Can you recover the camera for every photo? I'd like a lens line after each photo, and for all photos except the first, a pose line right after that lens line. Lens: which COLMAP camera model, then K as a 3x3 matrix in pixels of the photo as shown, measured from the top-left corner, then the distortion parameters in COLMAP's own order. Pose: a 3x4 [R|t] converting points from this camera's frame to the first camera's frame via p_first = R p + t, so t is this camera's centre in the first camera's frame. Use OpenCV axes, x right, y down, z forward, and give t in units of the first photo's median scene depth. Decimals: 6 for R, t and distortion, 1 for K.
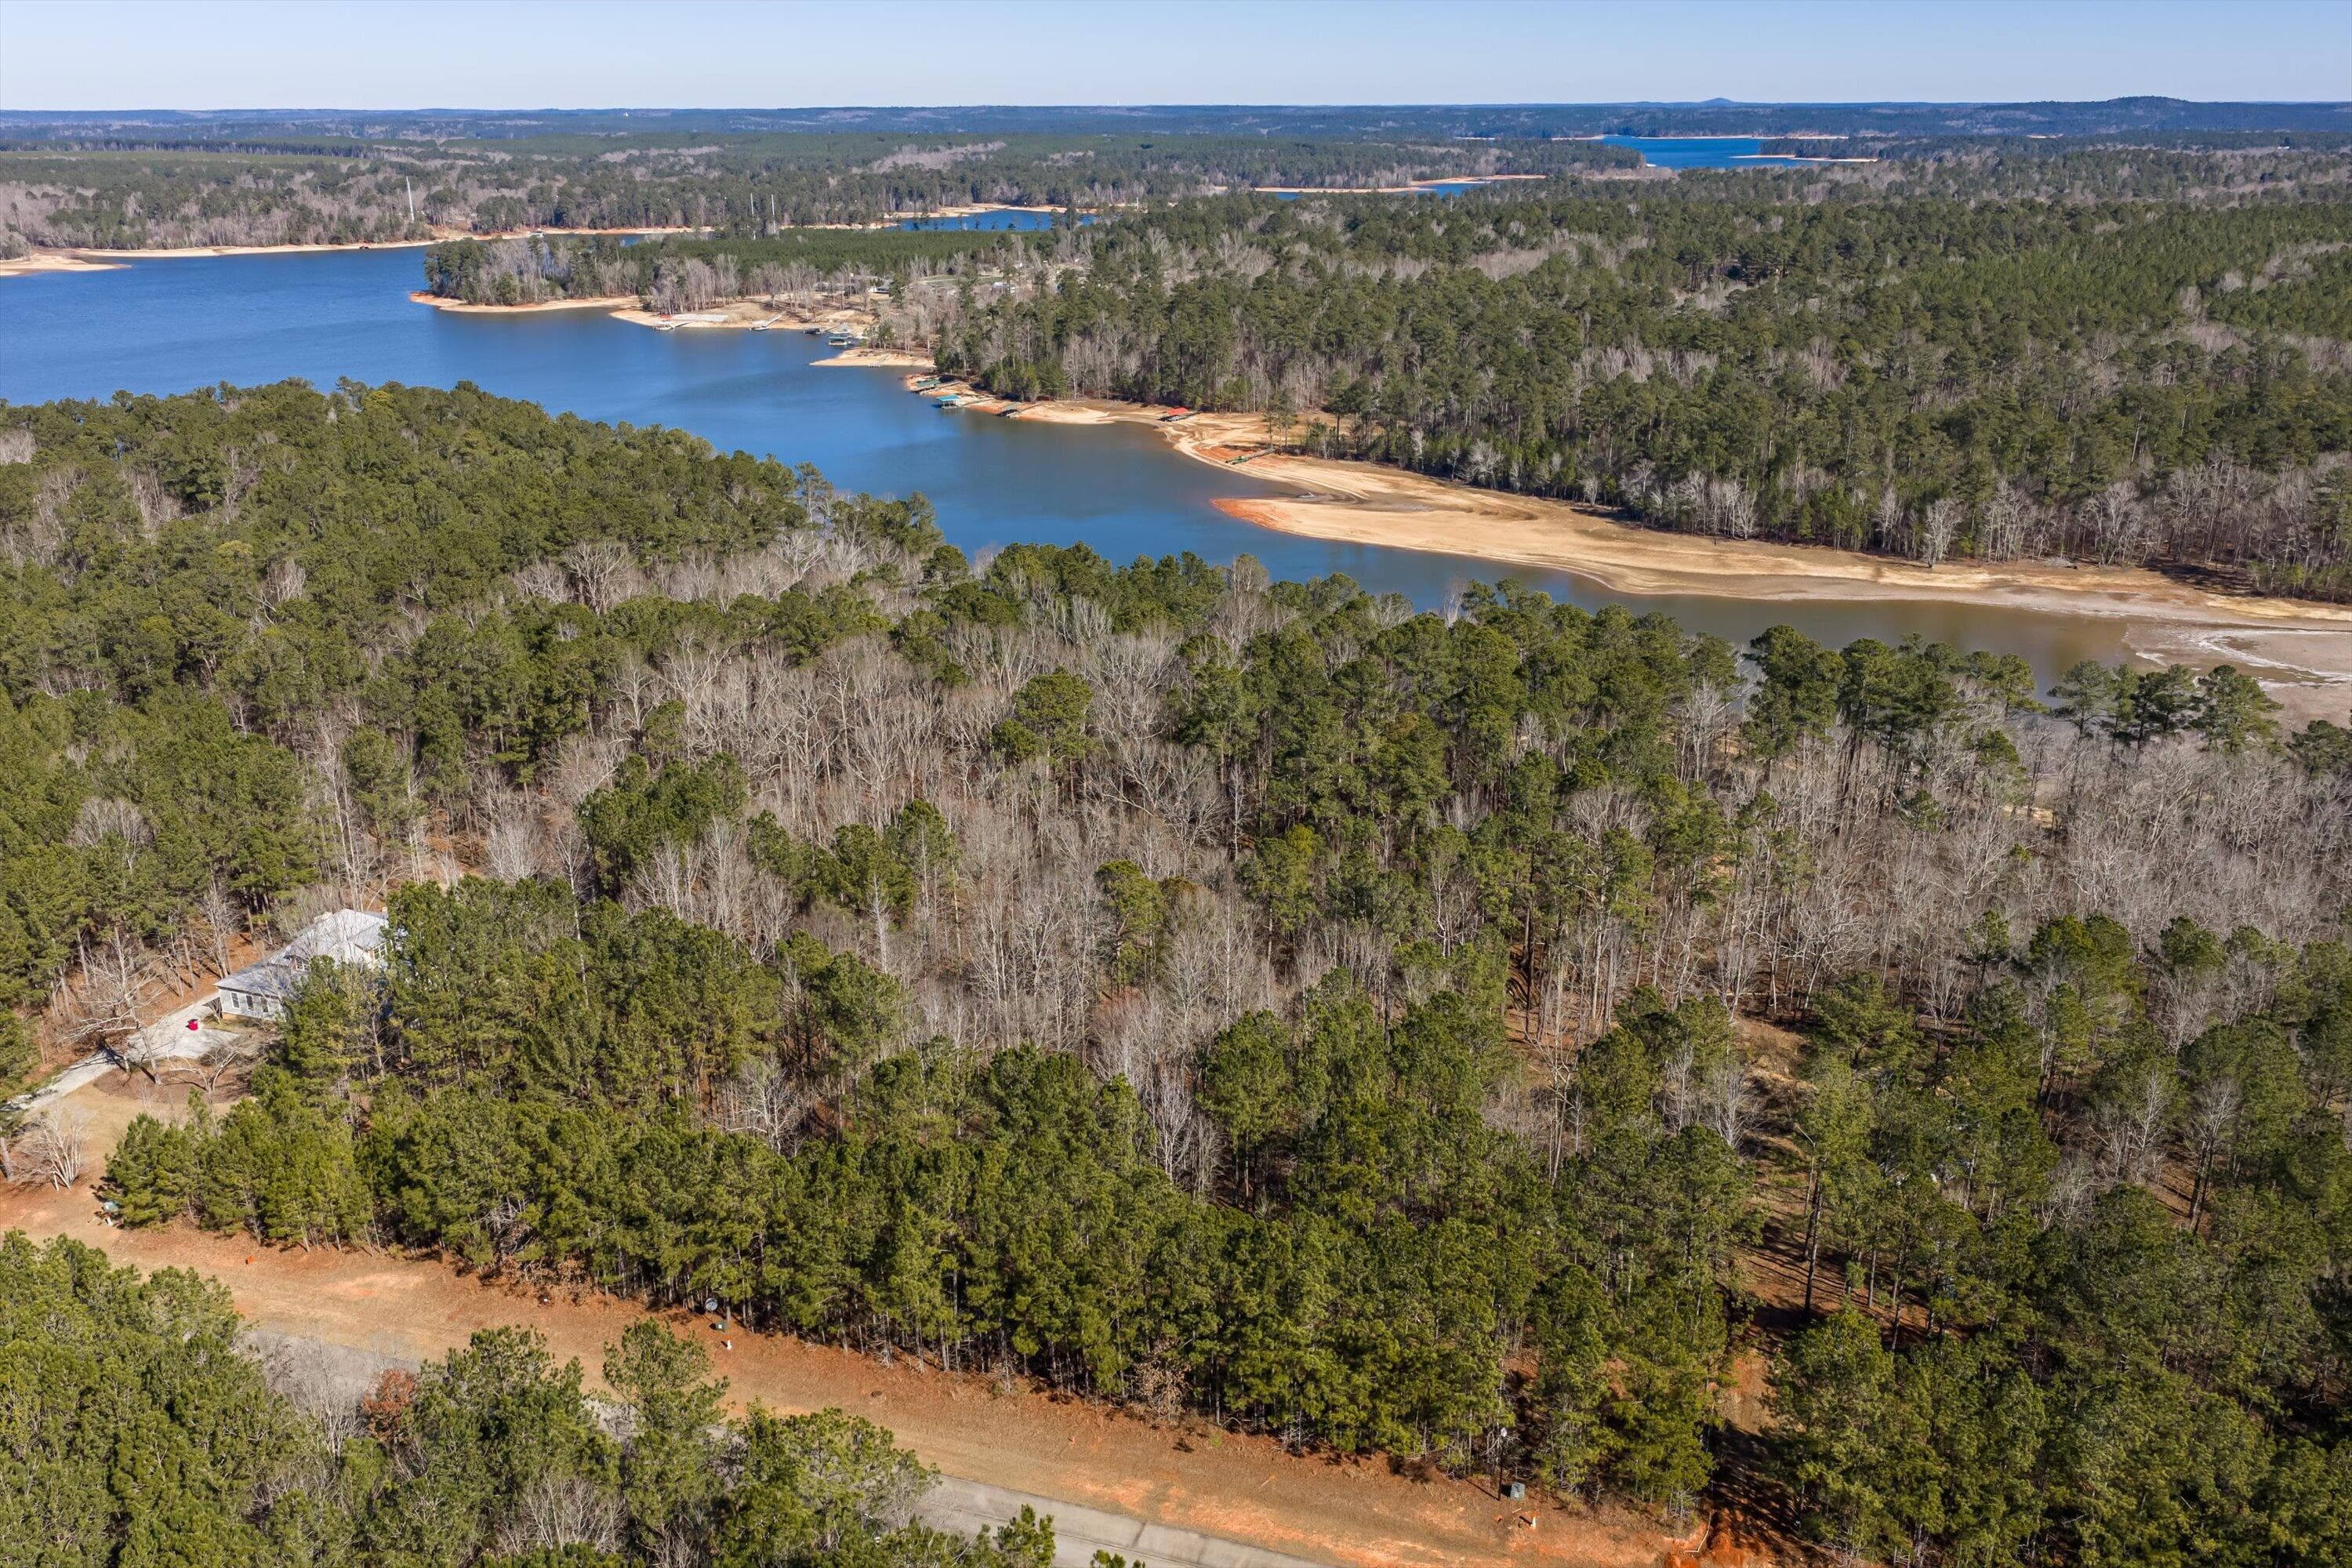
lens RADIAL K [[1949.6, 0, 1177.2], [0, 1949.6, 782.7], [0, 0, 1]] dist [0.010017, -0.013318]
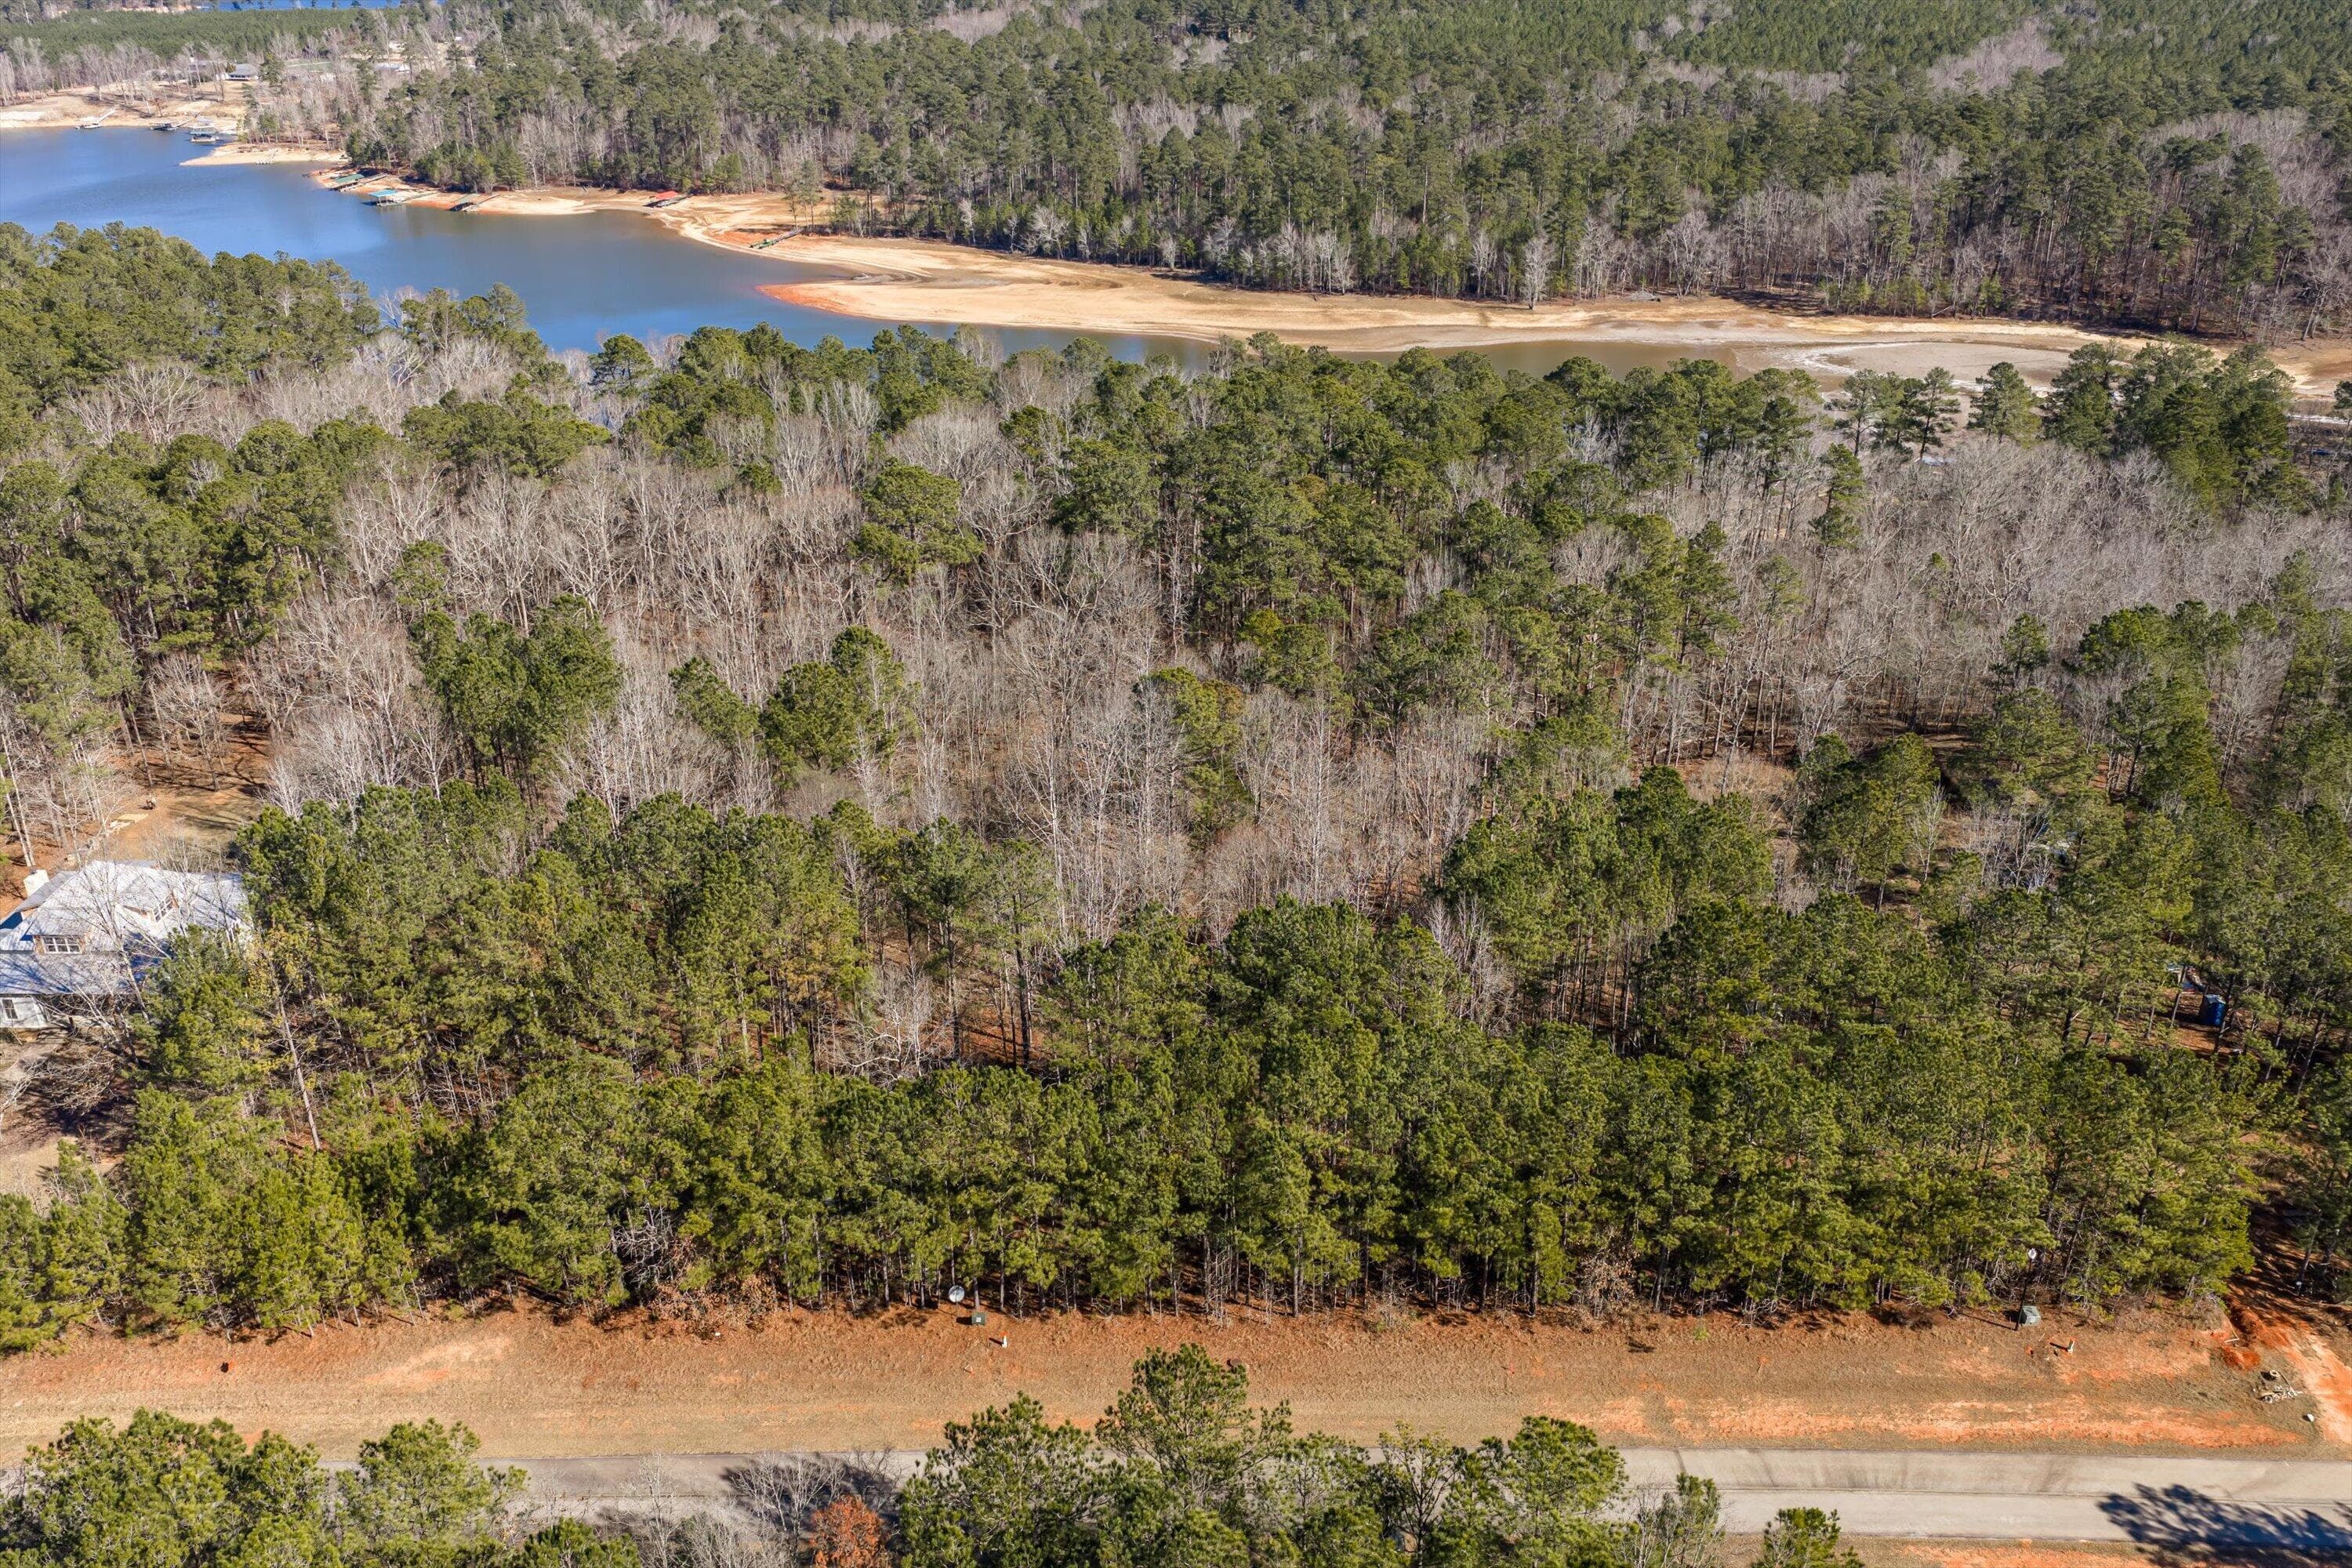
lens RADIAL K [[1949.6, 0, 1169.1], [0, 1949.6, 791.4], [0, 0, 1]] dist [0.010017, -0.013318]
pose [[0.948830, -0.132976, 0.286424, -0.093064], [0.103130, 0.987769, 0.116948, -0.001667], [-0.298472, -0.081424, 0.950939, 0.071015]]
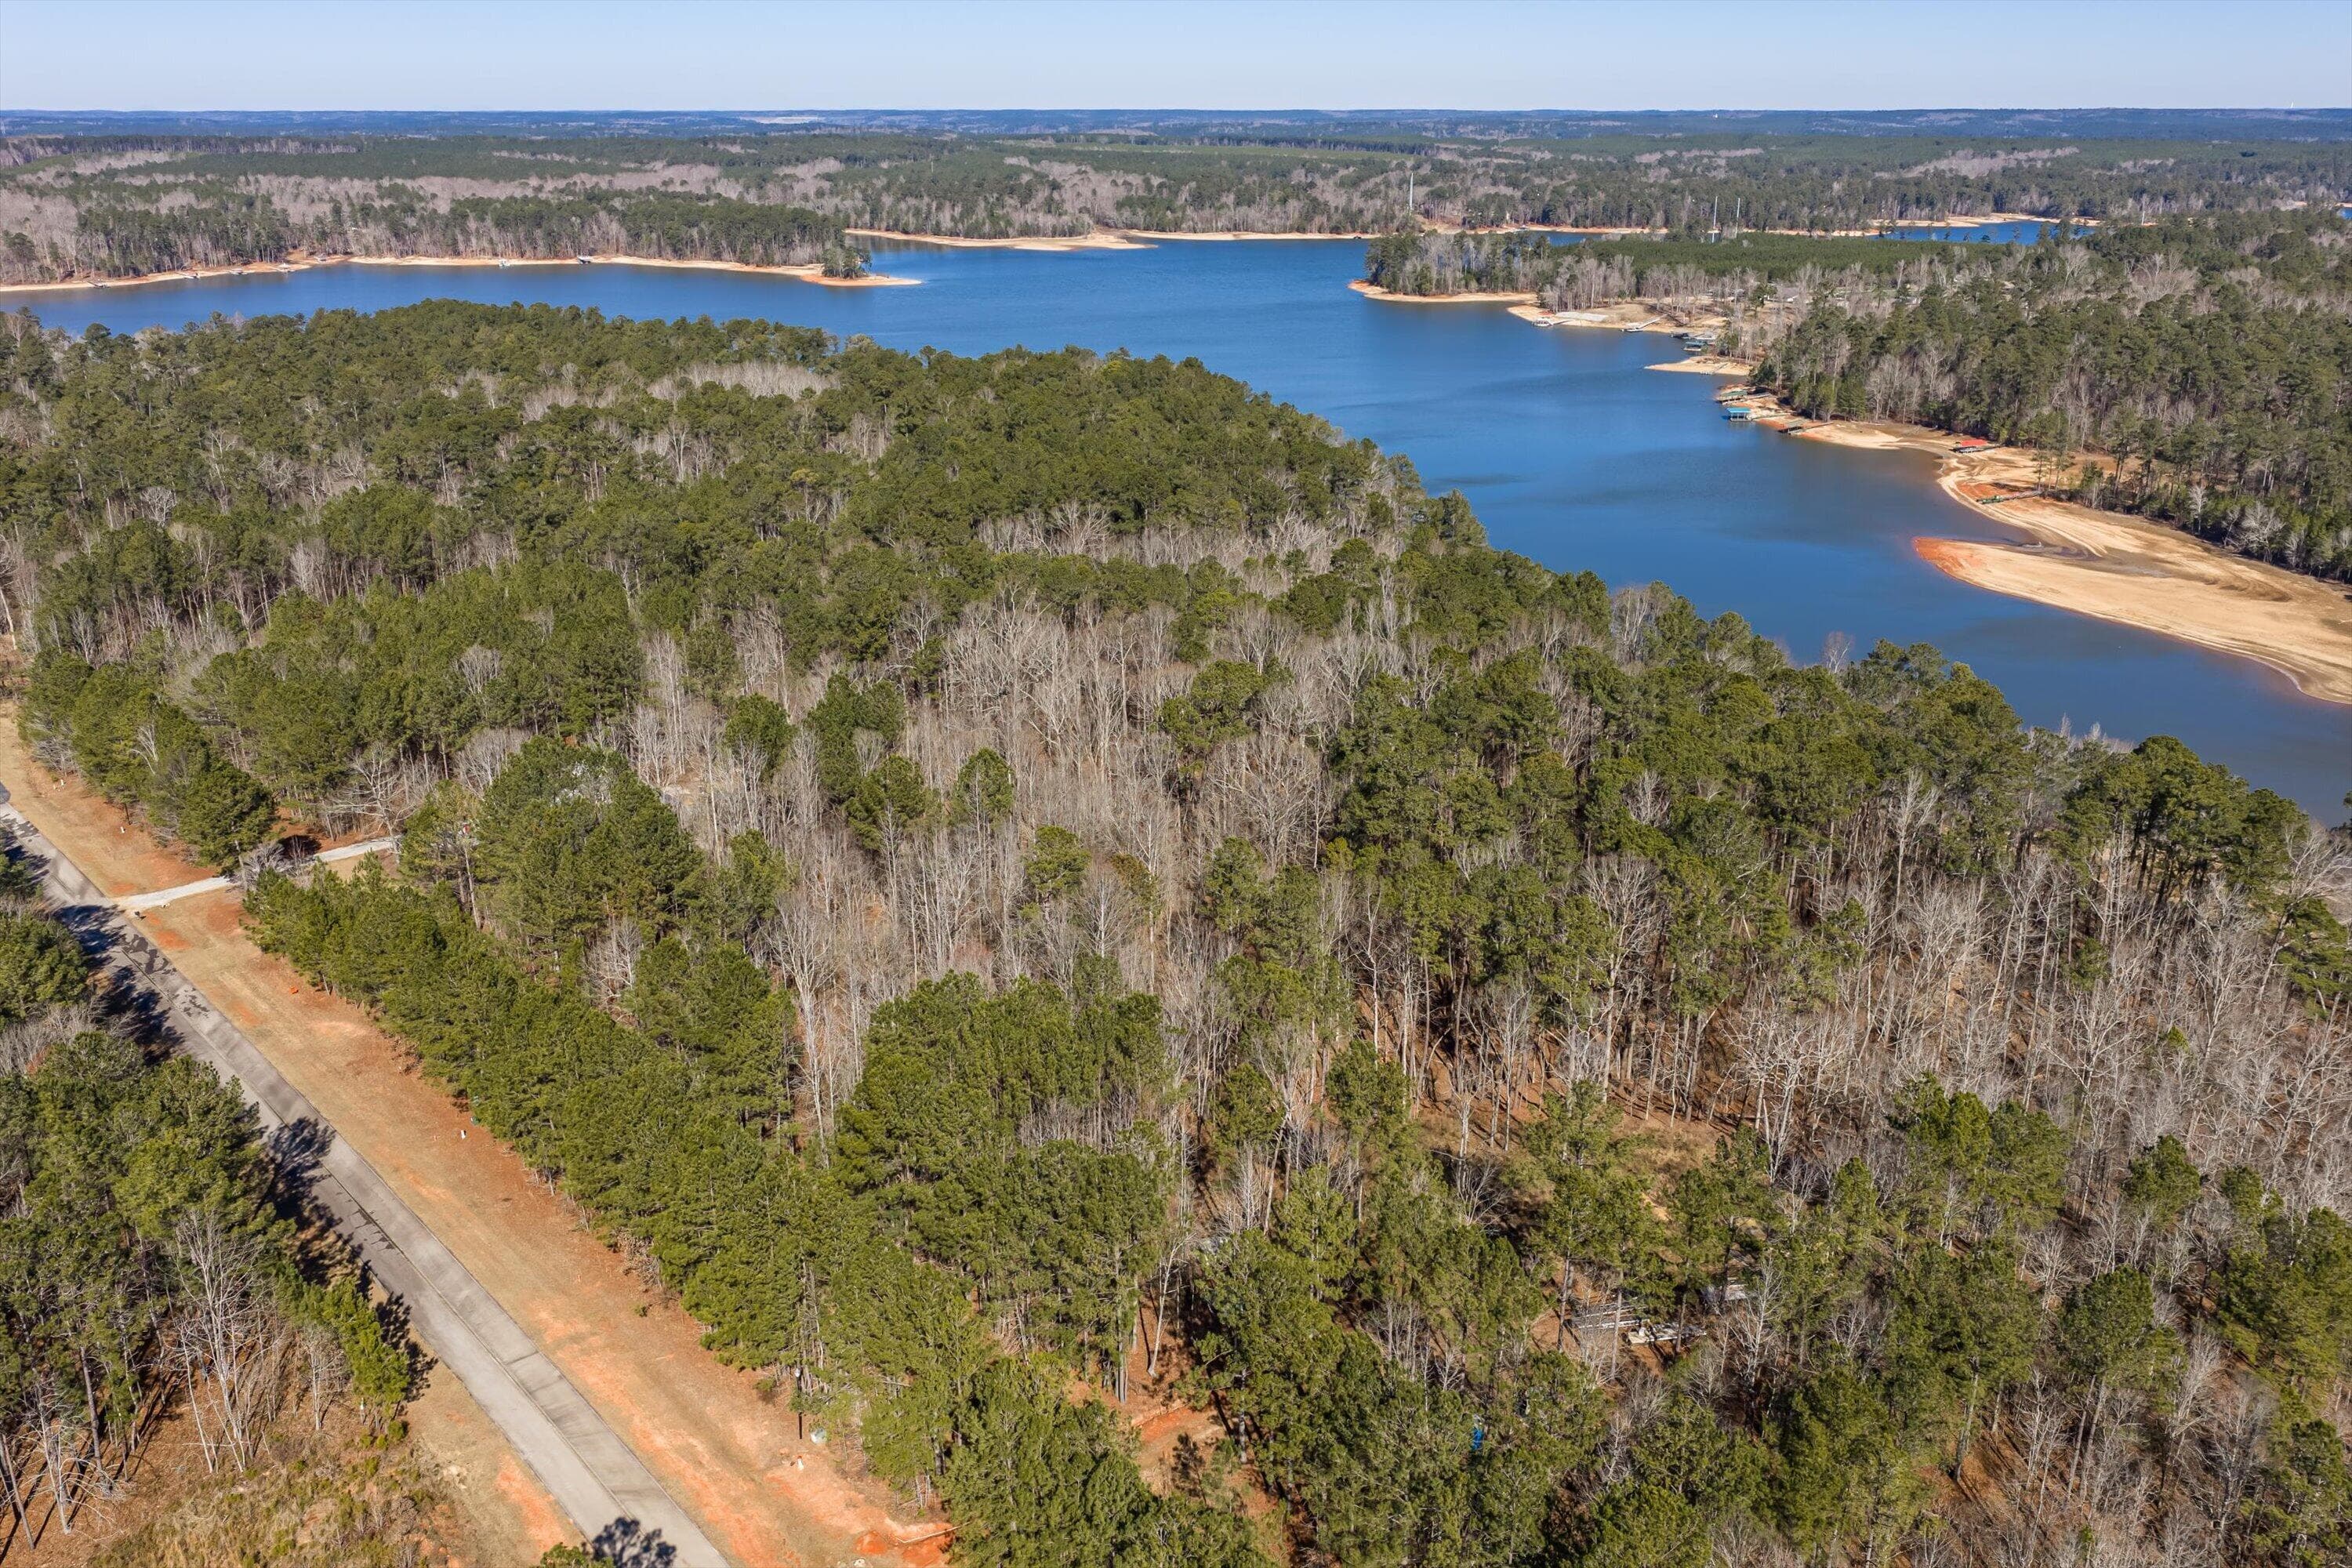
lens RADIAL K [[1949.6, 0, 1173.5], [0, 1949.6, 780.5], [0, 0, 1]] dist [0.010017, -0.013318]
pose [[0.861531, 0.168271, -0.479009, 0.178676], [-0.169150, 0.984708, 0.041689, -0.012916], [0.478699, 0.045108, 0.876820, 0.037193]]
